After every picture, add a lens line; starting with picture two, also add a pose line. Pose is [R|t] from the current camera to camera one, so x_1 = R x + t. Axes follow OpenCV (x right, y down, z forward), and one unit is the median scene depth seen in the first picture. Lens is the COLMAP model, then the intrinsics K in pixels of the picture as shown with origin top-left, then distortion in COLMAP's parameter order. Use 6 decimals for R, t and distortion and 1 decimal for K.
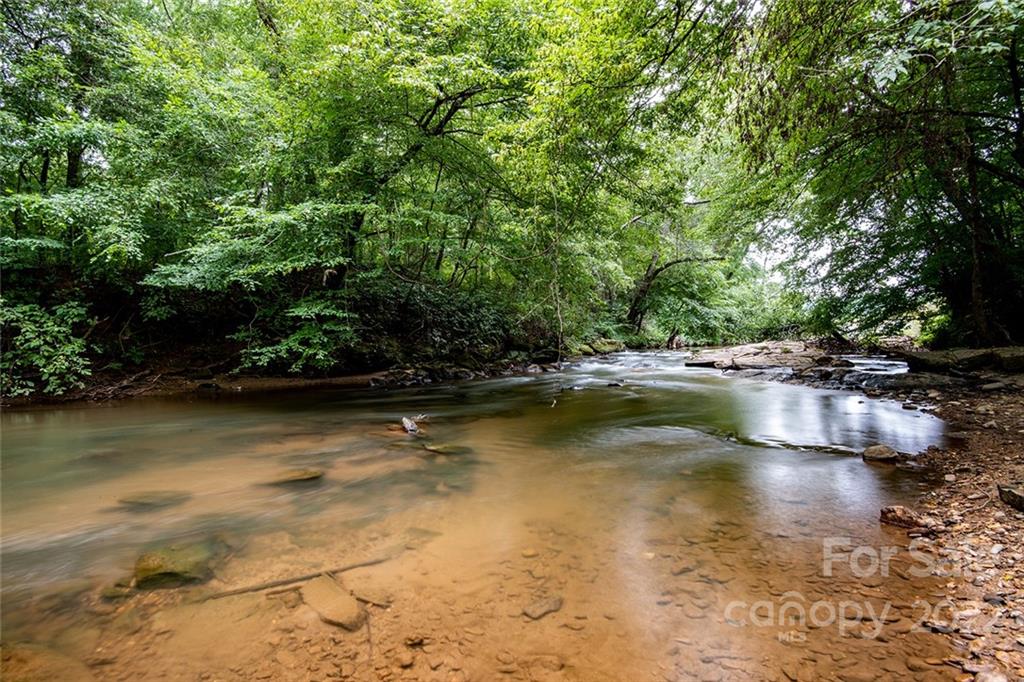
lens RADIAL K [[480.8, 0, 507.4], [0, 480.8, 341.2], [0, 0, 1]] dist [-0.012361, -0.021371]
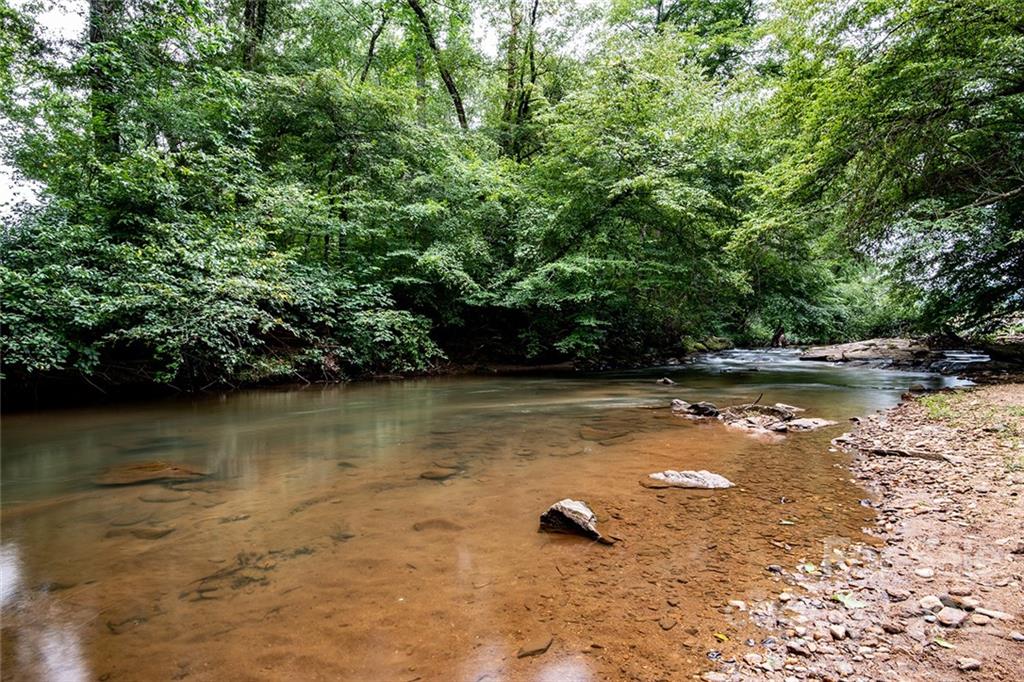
lens RADIAL K [[551.1, 0, 508.7], [0, 551.1, 341.9], [0, 0, 1]] dist [-0.003492, -0.023669]
pose [[0.994626, -0.003002, -0.103486, -0.261739], [0.003205, 0.999993, 0.001791, 0.004193], [0.103480, -0.002113, 0.994629, -0.540249]]
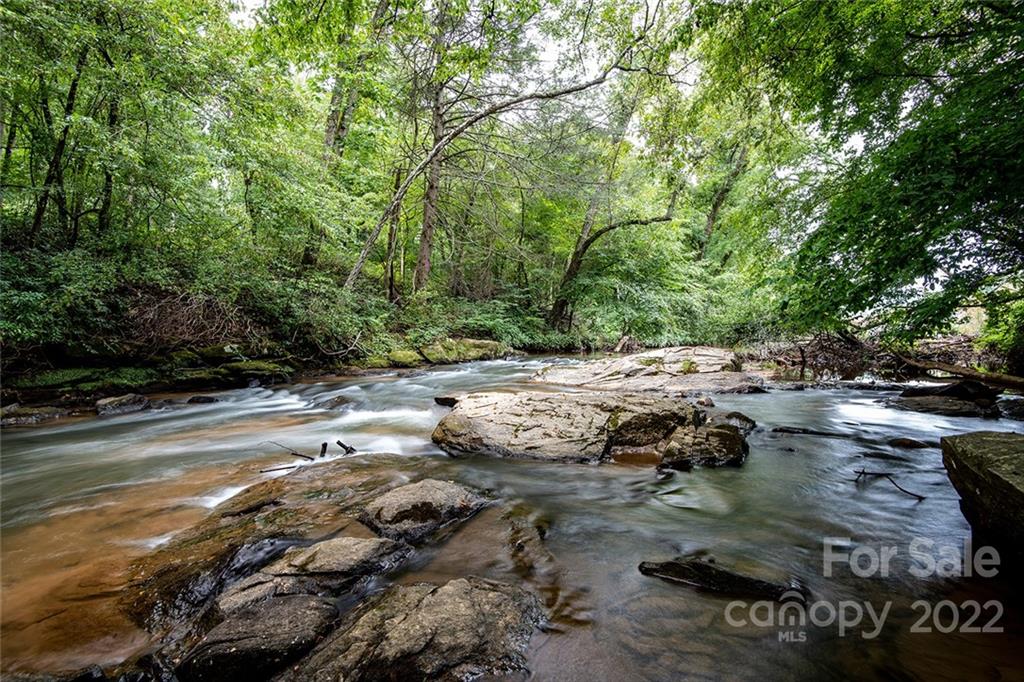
lens RADIAL K [[471.3, 0, 512.0], [0, 471.3, 341.0], [0, 0, 1]] dist [-0.021731, -0.010678]
pose [[0.997178, 0.000109, -0.075078, 0.651090], [0.000332, 0.999983, 0.005870, -0.014243], [0.075078, -0.005879, 0.997160, 0.766186]]
